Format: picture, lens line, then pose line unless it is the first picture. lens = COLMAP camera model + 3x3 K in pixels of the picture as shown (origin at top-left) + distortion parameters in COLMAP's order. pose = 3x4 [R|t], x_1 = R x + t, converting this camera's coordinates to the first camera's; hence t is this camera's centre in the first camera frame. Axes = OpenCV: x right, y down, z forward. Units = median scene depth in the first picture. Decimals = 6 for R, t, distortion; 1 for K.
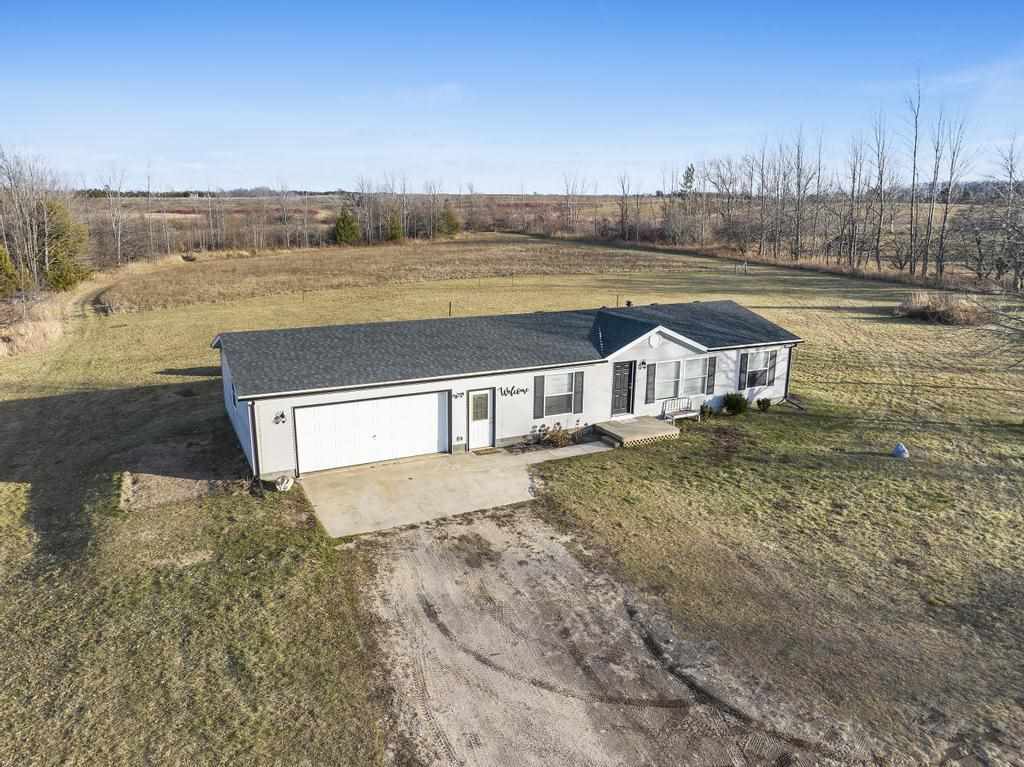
lens RADIAL K [[731.5, 0, 517.6], [0, 731.5, 383.7], [0, 0, 1]] dist [-0.040484, 0.003745]
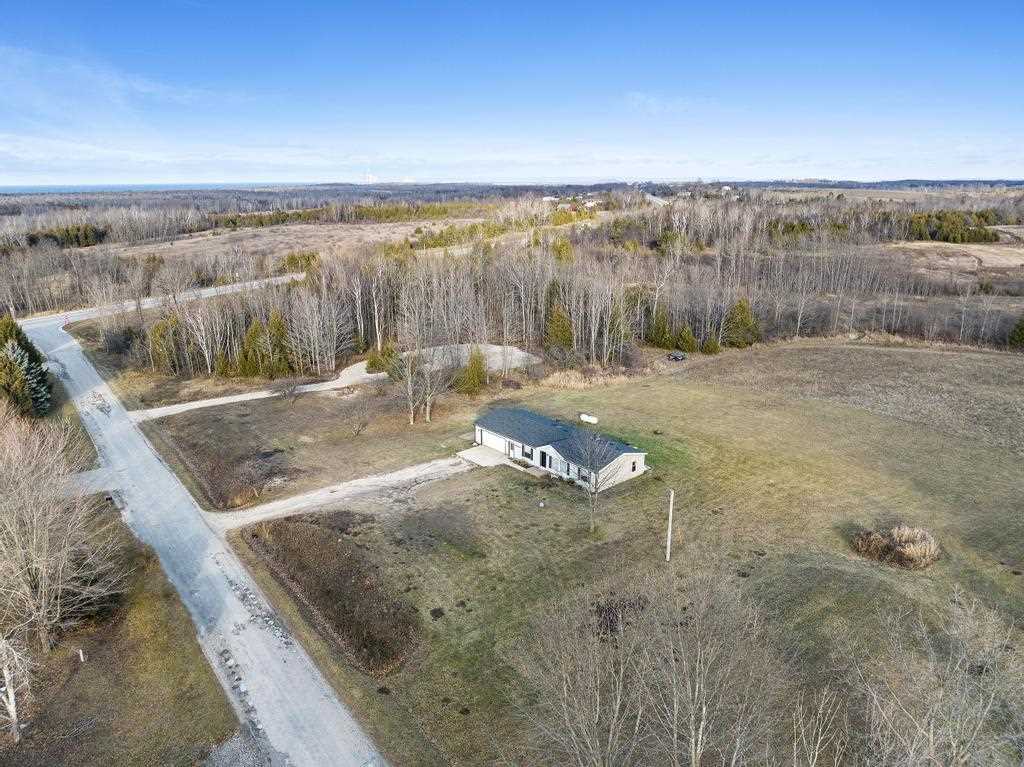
lens RADIAL K [[731.5, 0, 517.6], [0, 731.5, 383.7], [0, 0, 1]] dist [-0.040484, 0.003745]
pose [[0.245104, 0.266531, -0.932140, 3.036509], [-0.227042, 0.950512, 0.212084, -0.970762], [0.942537, 0.159653, 0.293488, -0.111980]]
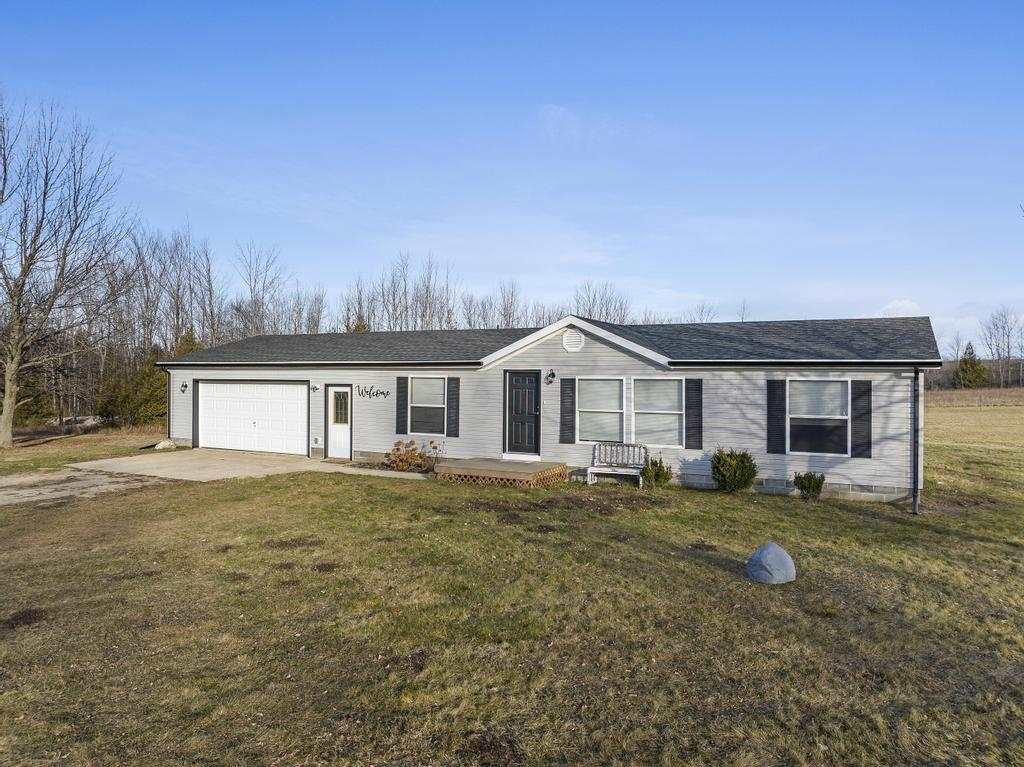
lens RADIAL K [[731.5, 0, 517.6], [0, 731.5, 383.7], [0, 0, 1]] dist [-0.040484, 0.003745]
pose [[0.575390, 0.002677, -0.817875, 0.679753], [-0.194171, 0.971852, -0.133422, 0.070555], [0.794496, 0.235577, 0.559713, 0.618958]]
